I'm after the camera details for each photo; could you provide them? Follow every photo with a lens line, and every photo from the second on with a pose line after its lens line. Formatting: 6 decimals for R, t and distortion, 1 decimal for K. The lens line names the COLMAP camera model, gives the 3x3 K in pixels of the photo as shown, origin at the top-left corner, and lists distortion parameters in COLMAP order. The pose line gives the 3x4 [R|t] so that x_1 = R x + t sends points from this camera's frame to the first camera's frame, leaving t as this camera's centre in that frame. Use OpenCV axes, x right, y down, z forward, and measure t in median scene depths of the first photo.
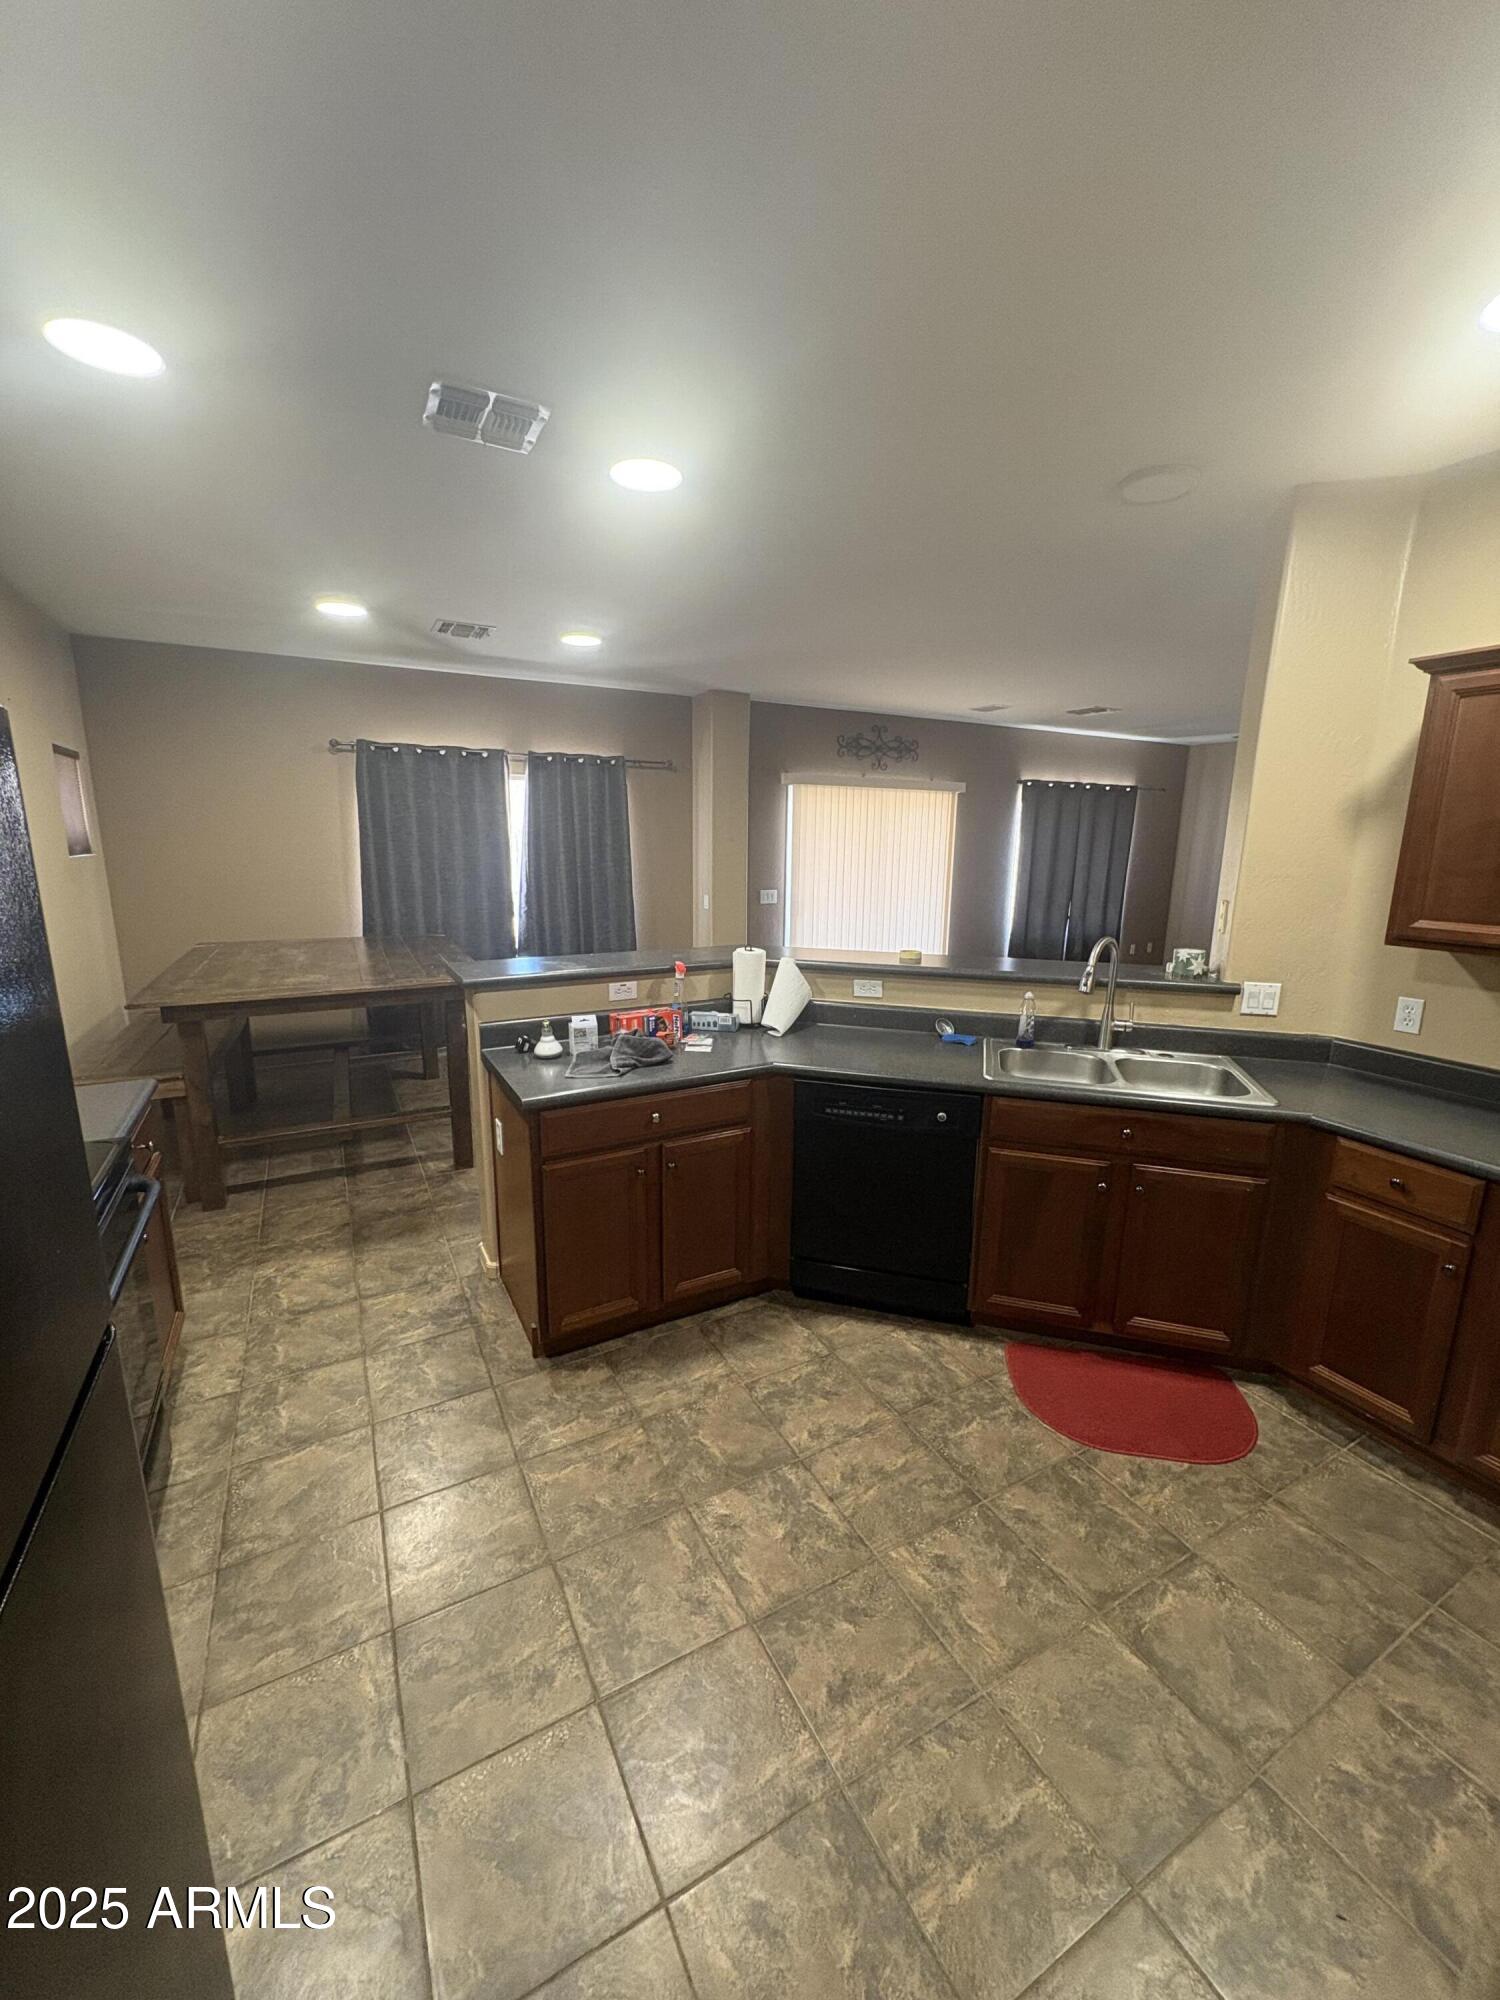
lens RADIAL K [[794.3, 0, 750.0], [0, 794.3, 1000.0], [0, 0, 1]] dist [0.001108, 0.000023]
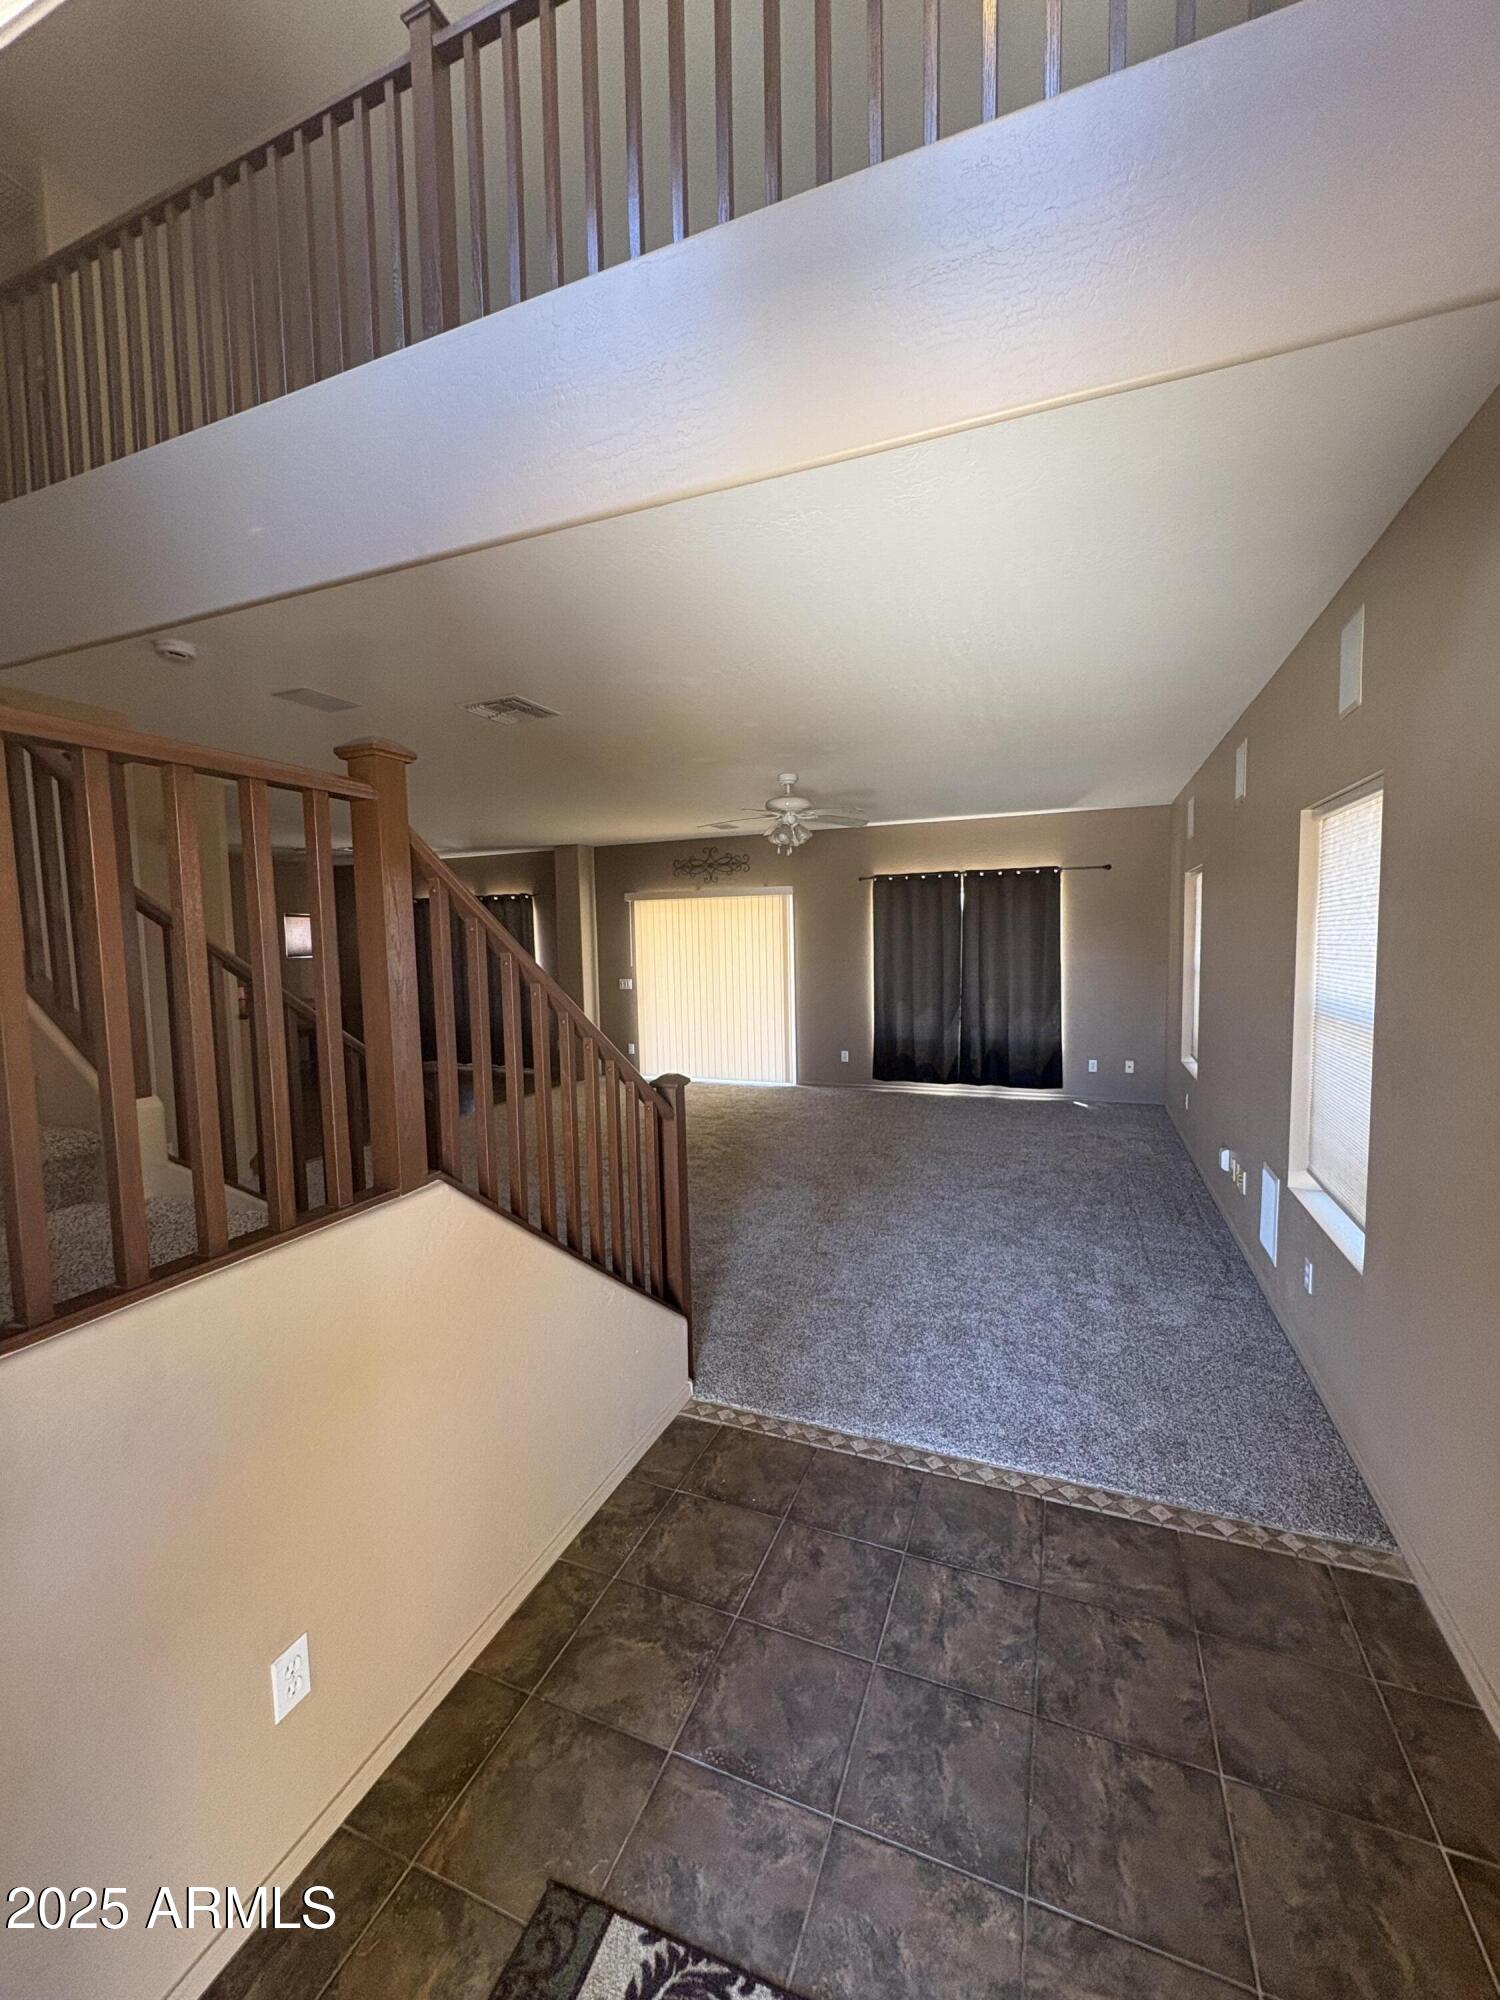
lens RADIAL K [[794.3, 0, 750.0], [0, 794.3, 1000.0], [0, 0, 1]] dist [0.001108, 0.000023]
pose [[0.637114, 0.026215, -0.770324, 1.144964], [-0.134899, 0.987788, -0.077956, -0.027047], [0.758873, 0.153582, 0.632870, 0.308032]]
